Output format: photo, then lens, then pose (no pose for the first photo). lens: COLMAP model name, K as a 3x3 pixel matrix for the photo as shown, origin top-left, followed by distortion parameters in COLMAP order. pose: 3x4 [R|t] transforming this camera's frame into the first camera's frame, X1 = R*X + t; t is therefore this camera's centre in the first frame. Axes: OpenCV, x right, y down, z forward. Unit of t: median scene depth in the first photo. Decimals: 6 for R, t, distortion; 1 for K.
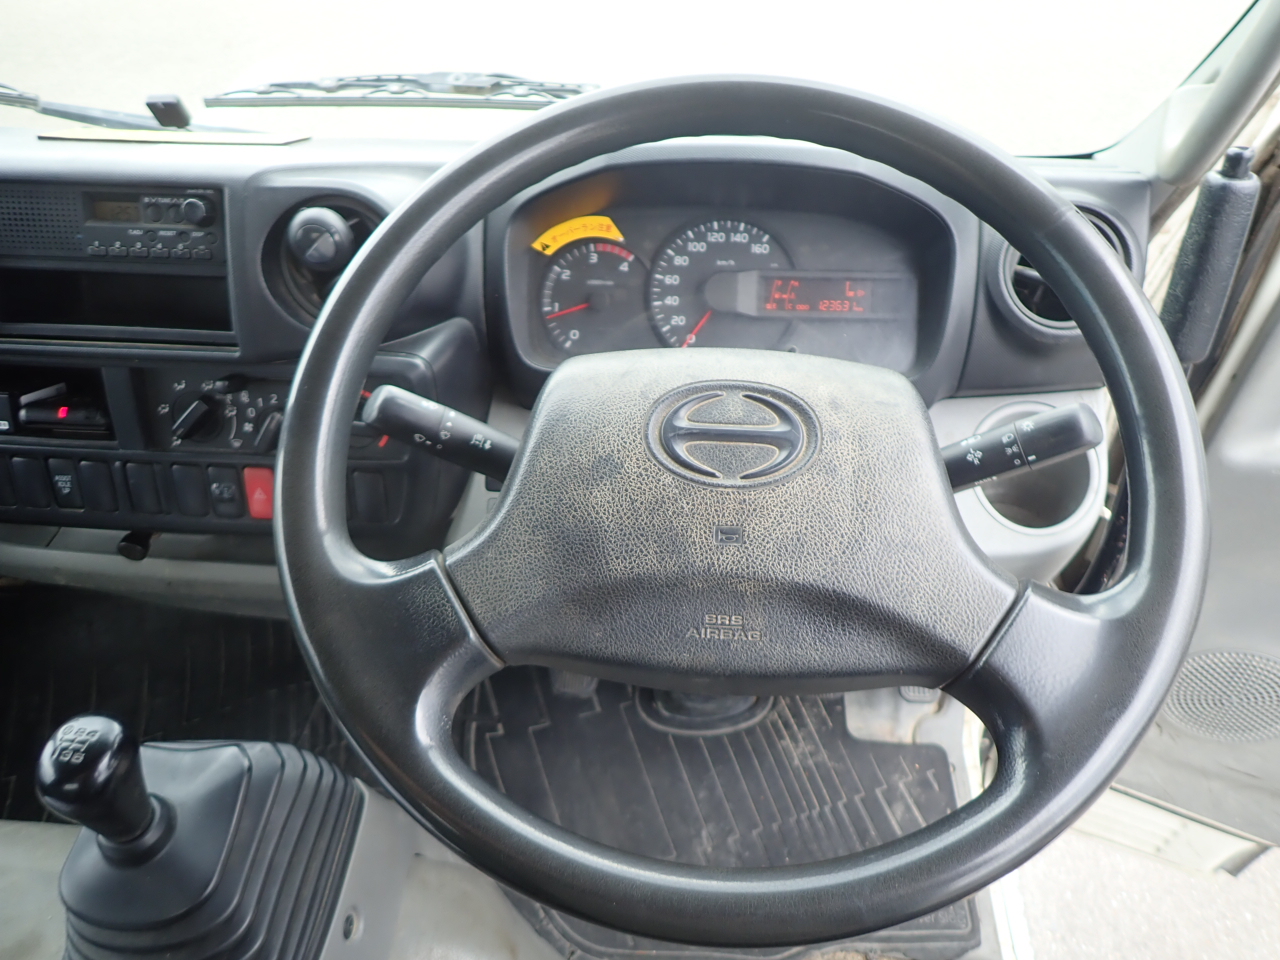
lens RADIAL K [[949.4, 0, 631.2], [0, 949.4, 486.2], [0, 0, 1]] dist [0.010815, -0.006893]
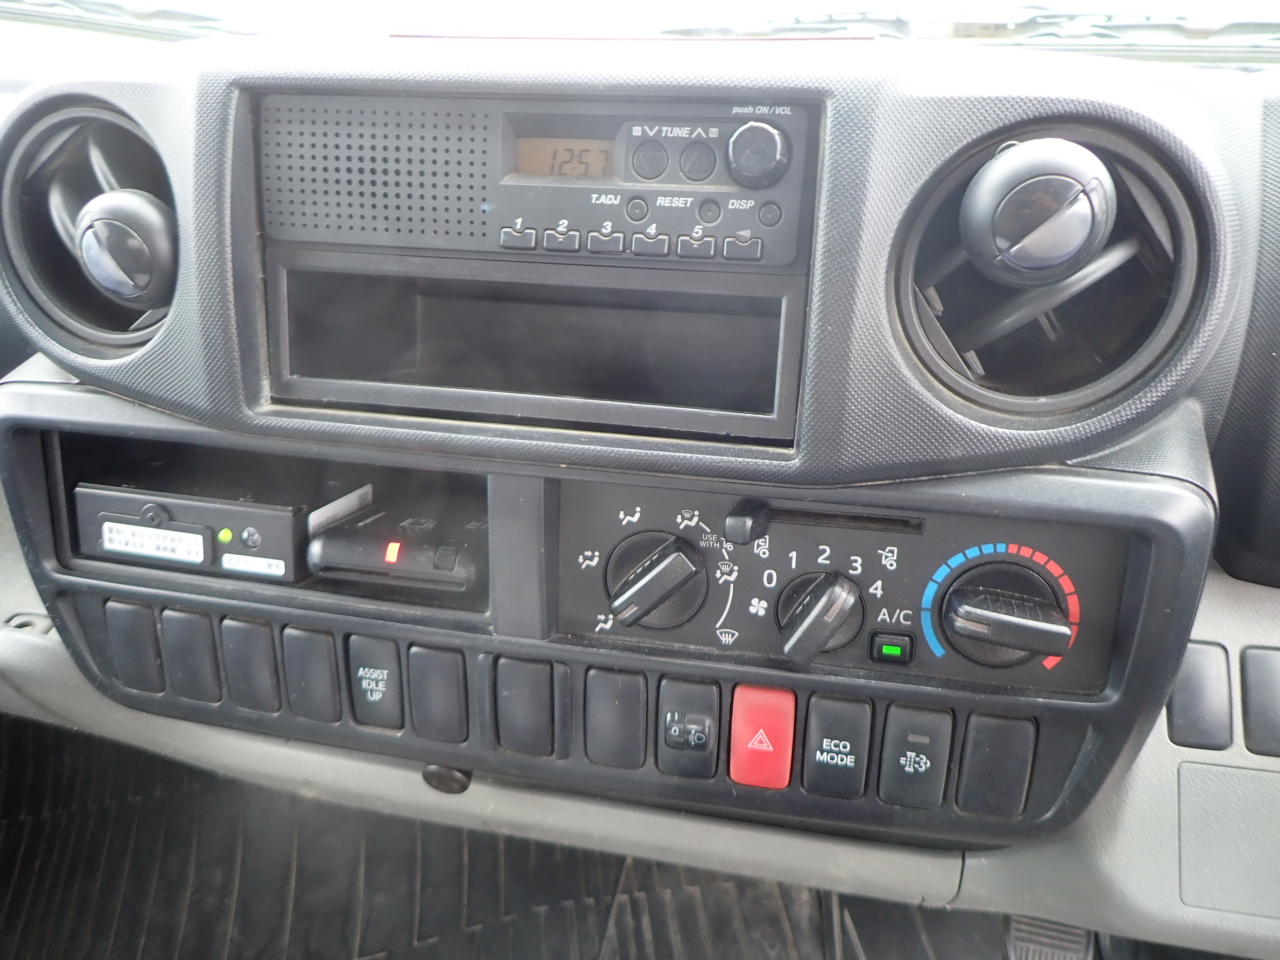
lens RADIAL K [[949.4, 0, 649.0], [0, 949.4, 476.2], [0, 0, 1]] dist [0.010815, -0.006893]
pose [[0.992614, 0.047823, -0.111490, -0.410652], [-0.056234, 0.995704, -0.073562, -0.090631], [0.107493, 0.079288, 0.991039, 0.510981]]
